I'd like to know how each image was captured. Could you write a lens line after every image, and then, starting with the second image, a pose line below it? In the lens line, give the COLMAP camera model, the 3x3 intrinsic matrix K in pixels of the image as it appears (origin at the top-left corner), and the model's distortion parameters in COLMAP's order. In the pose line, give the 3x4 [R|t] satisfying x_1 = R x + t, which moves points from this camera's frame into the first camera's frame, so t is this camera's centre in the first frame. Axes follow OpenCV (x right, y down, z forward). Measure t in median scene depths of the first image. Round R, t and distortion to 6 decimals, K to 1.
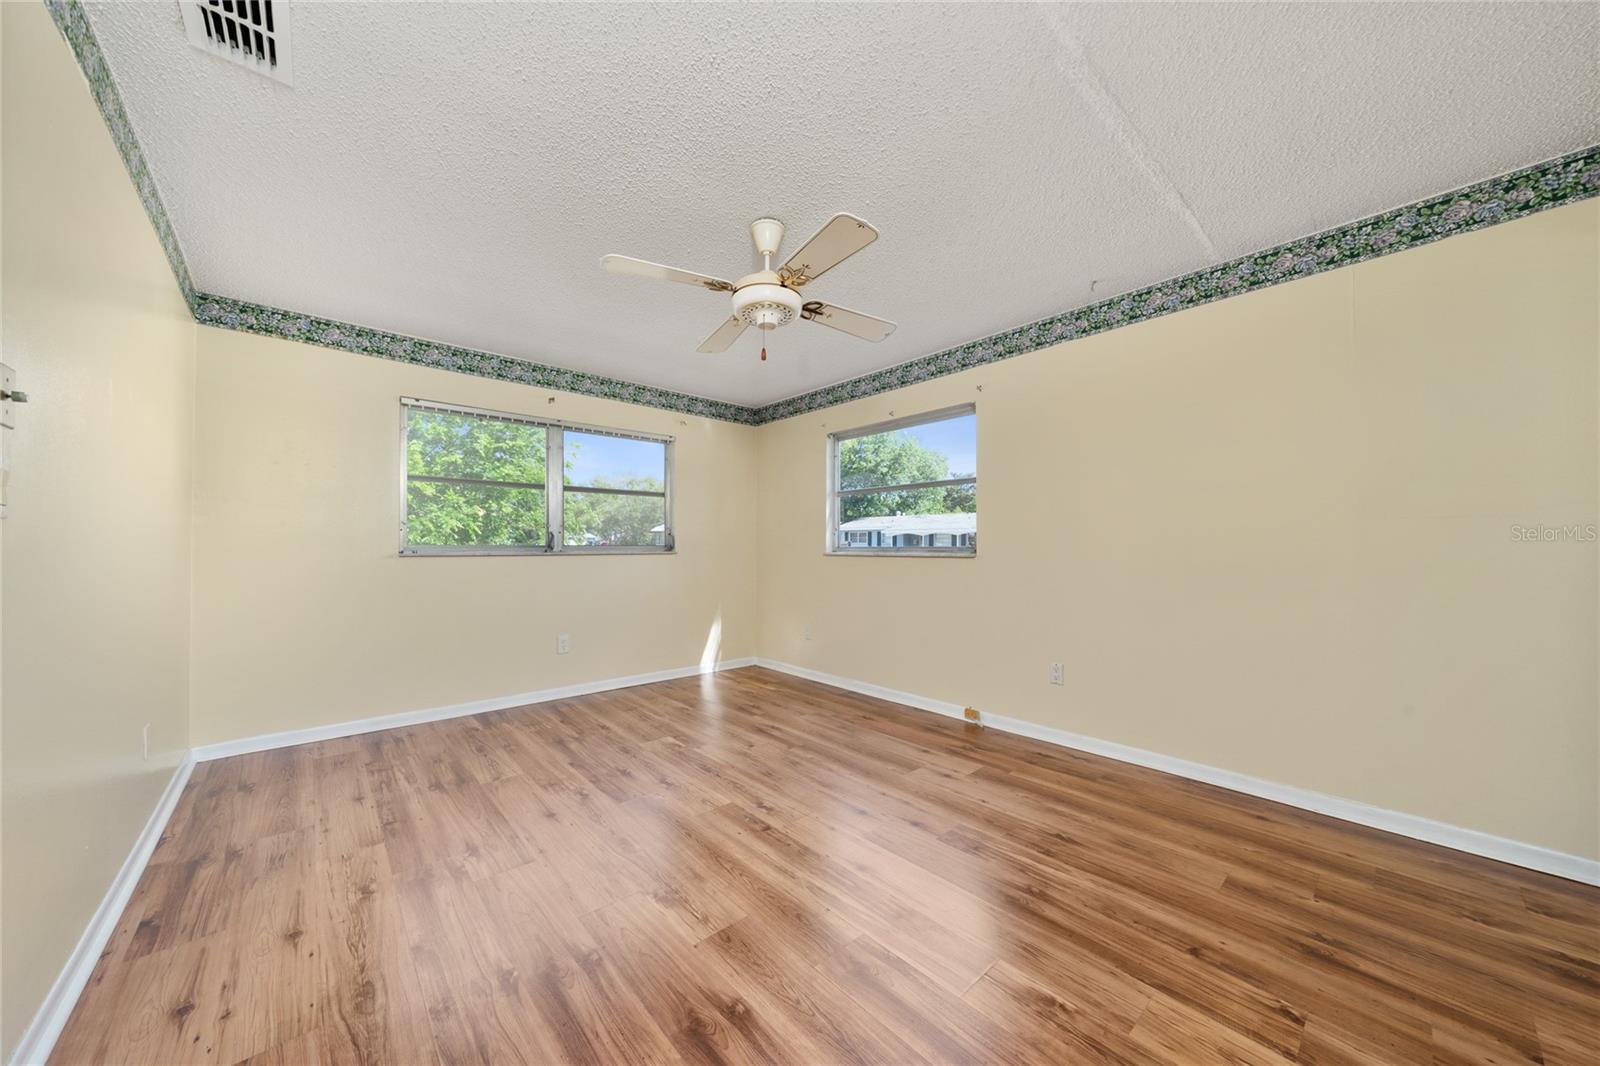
lens RADIAL K [[554.0, 0, 799.5], [0, 554.0, 540.8], [0, 0, 1]] dist [-0.004746, 0.000116]
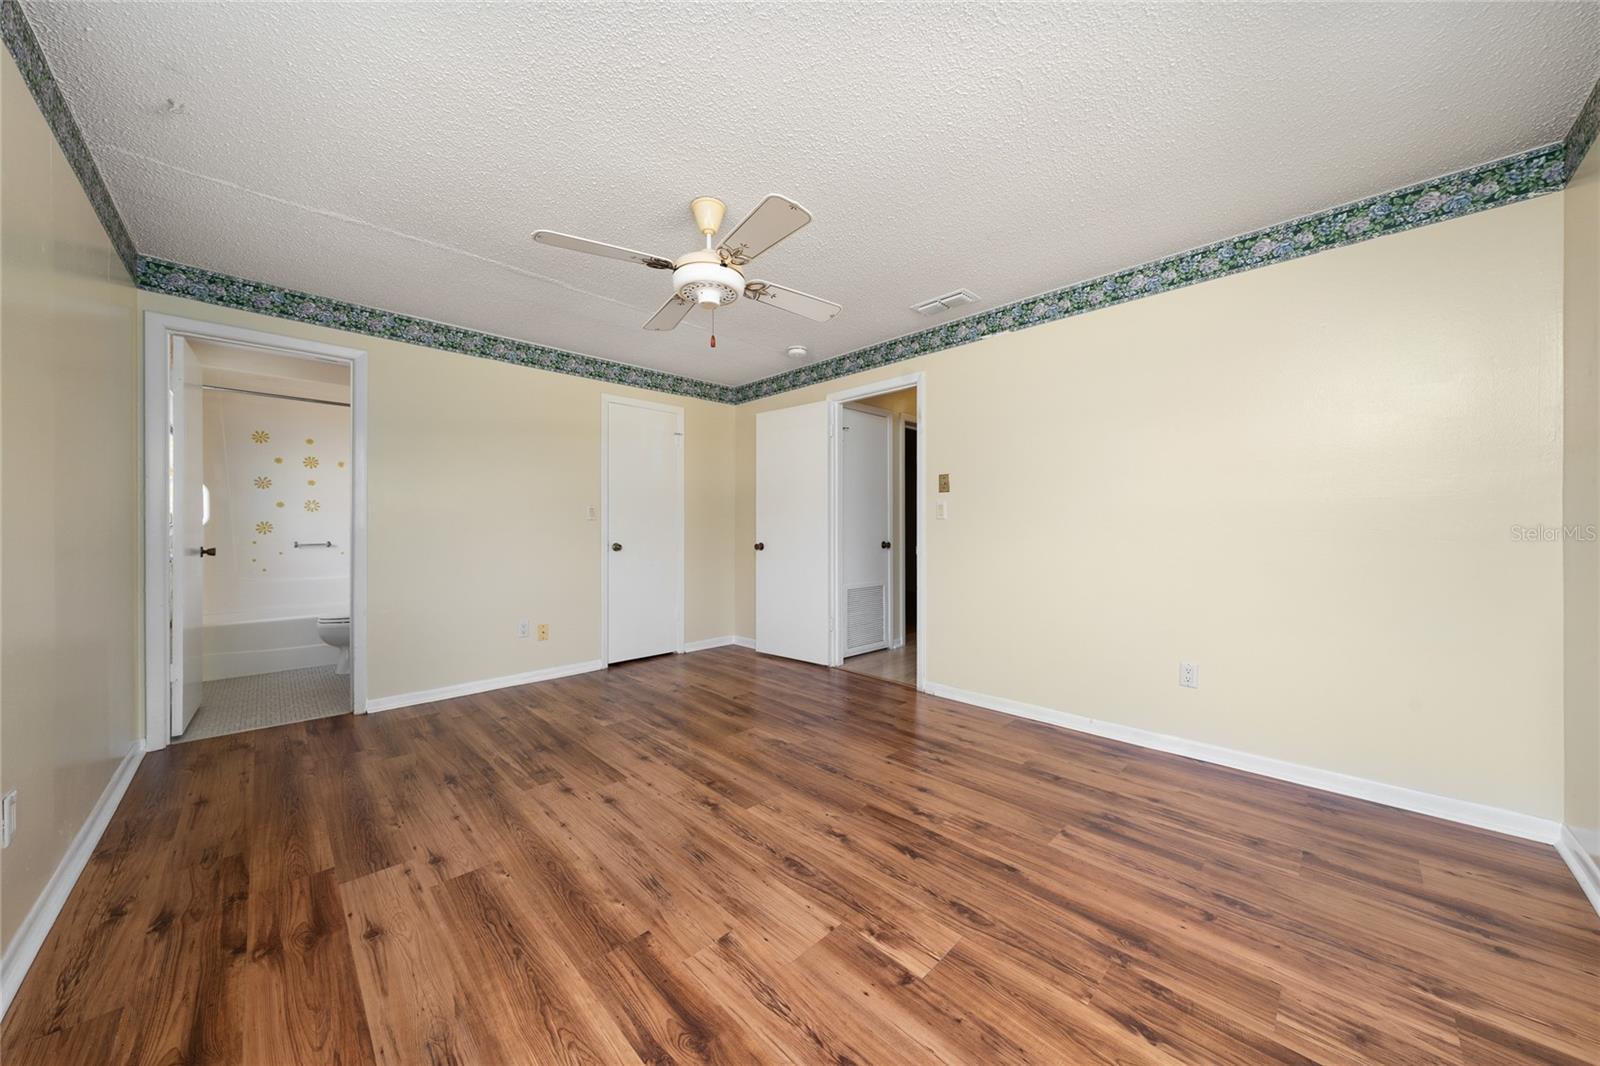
lens RADIAL K [[554.0, 0, 800.4], [0, 554.0, 531.5], [0, 0, 1]] dist [-0.004746, 0.000116]
pose [[-0.998895, 0.000106, -0.046990, -0.161263], [0.000492, 0.999966, -0.008192, 0.027235], [0.046988, -0.008206, -0.998862, 1.832308]]
